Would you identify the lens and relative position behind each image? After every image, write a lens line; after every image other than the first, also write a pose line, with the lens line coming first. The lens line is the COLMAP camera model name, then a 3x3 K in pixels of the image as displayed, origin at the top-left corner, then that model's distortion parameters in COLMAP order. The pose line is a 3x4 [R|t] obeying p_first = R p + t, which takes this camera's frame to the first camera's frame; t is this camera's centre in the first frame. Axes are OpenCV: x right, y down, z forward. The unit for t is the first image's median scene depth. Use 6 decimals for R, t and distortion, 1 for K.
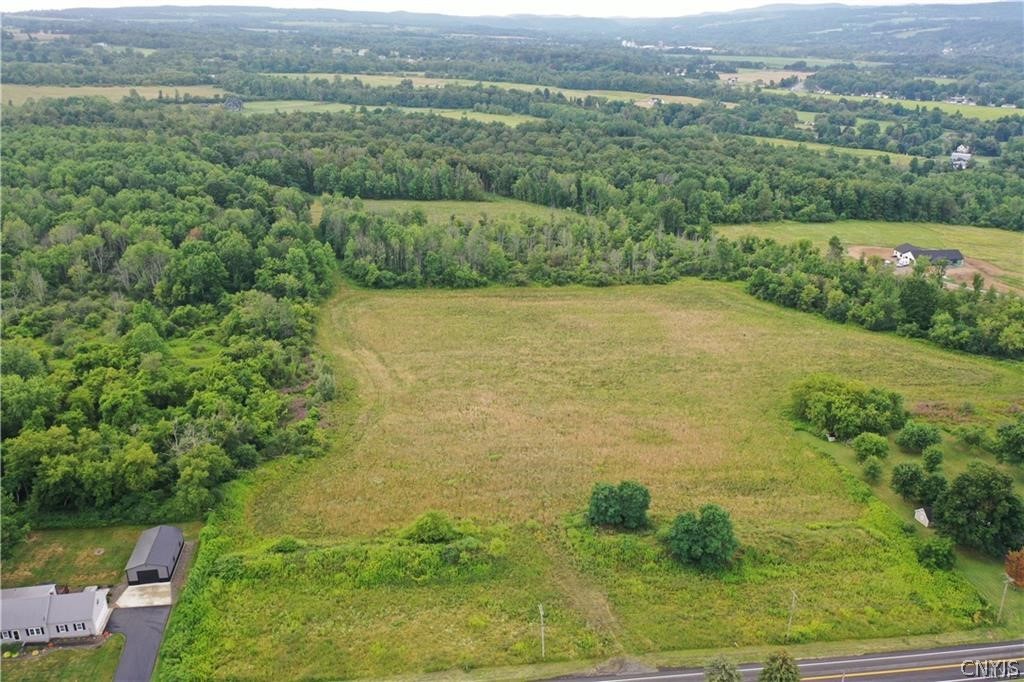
lens RADIAL K [[812.3, 0, 509.0], [0, 812.3, 339.3], [0, 0, 1]] dist [0.009308, 0.002732]
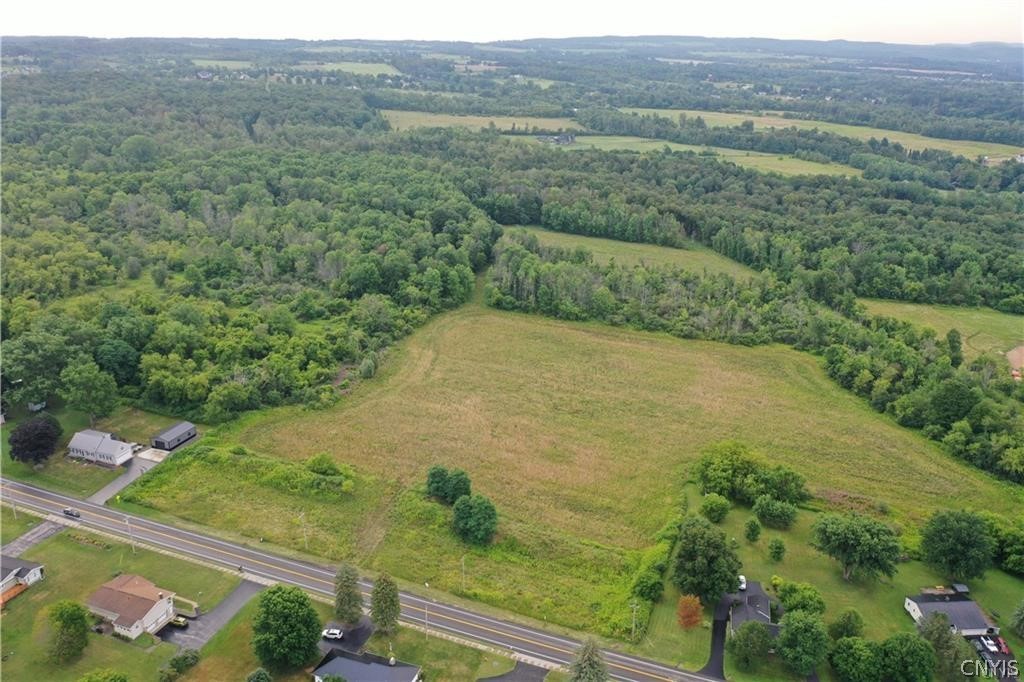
lens RADIAL K [[815.8, 0, 512.0], [0, 815.8, 341.0], [0, 0, 1]] dist [0.011631, 0.002970]
pose [[0.876279, 0.169209, -0.451113, 0.652985], [-0.181206, 0.983301, 0.016838, -0.059847], [0.446429, 0.066990, 0.892308, -0.149180]]
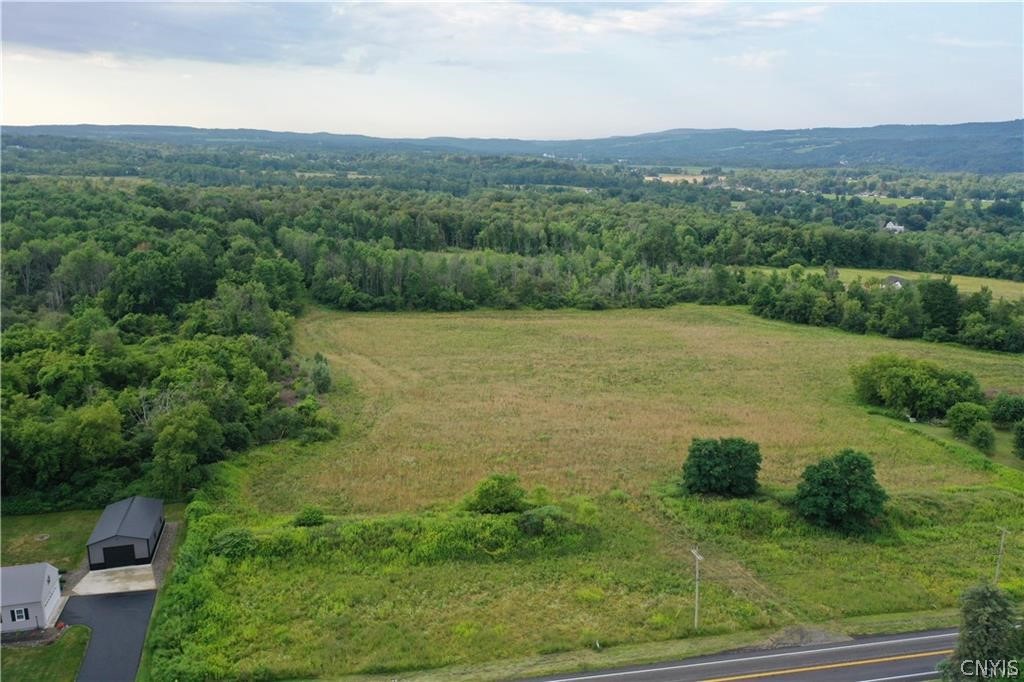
lens RADIAL K [[812.3, 0, 509.0], [0, 812.3, 339.3], [0, 0, 1]] dist [0.009308, 0.002732]
pose [[0.995112, -0.018907, 0.096928, -0.120562], [0.032398, 0.989682, -0.139567, 0.149696], [-0.093289, 0.142025, 0.985457, 0.174407]]
